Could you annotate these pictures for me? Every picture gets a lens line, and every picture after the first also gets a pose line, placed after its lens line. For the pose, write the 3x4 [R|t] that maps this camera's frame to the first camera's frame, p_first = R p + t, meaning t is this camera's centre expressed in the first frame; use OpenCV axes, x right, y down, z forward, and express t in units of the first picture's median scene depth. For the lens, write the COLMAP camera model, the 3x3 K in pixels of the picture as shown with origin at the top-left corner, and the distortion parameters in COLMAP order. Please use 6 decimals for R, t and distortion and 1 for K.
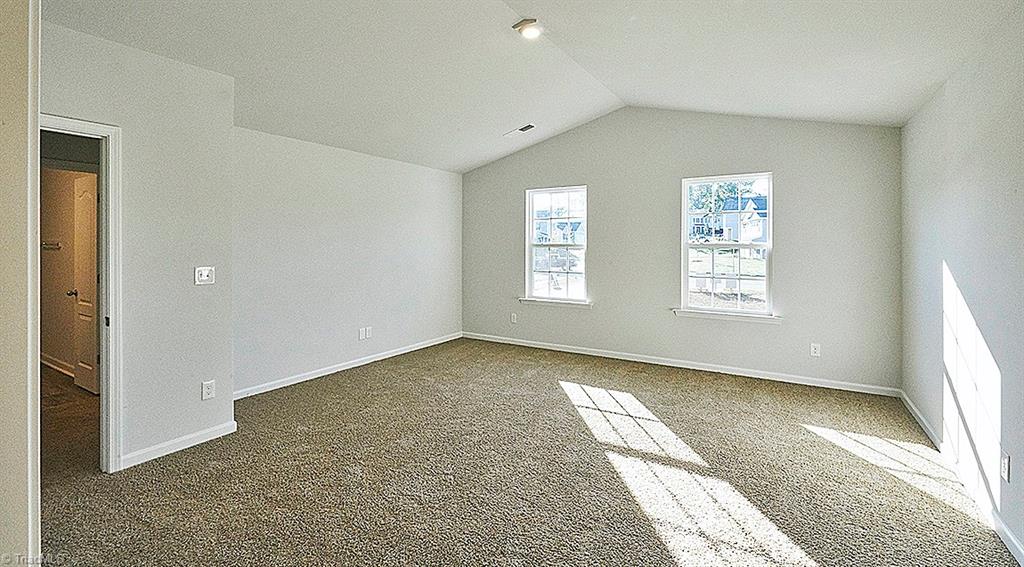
lens RADIAL K [[456.3, 0, 510.5], [0, 456.3, 240.7], [0, 0, 1]] dist [0.001722, 0.000019]
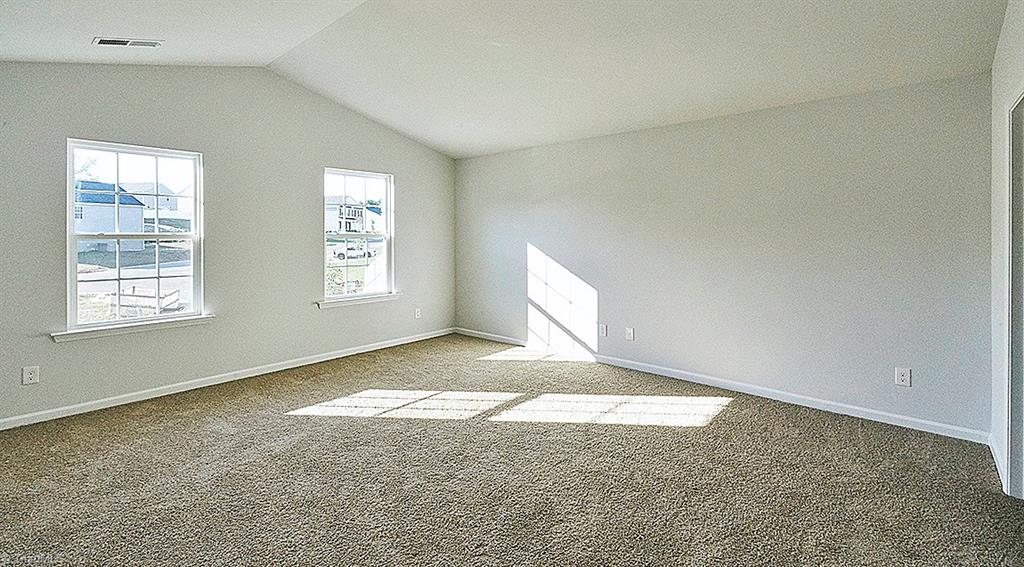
lens RADIAL K [[456.3, 0, 510.5], [0, 456.3, 240.7], [0, 0, 1]] dist [0.001722, 0.000019]
pose [[0.161695, -0.013305, 0.986751, -0.455436], [-0.003159, 0.999897, 0.014000, 0.005615], [-0.986836, -0.005381, 0.161636, 0.399413]]
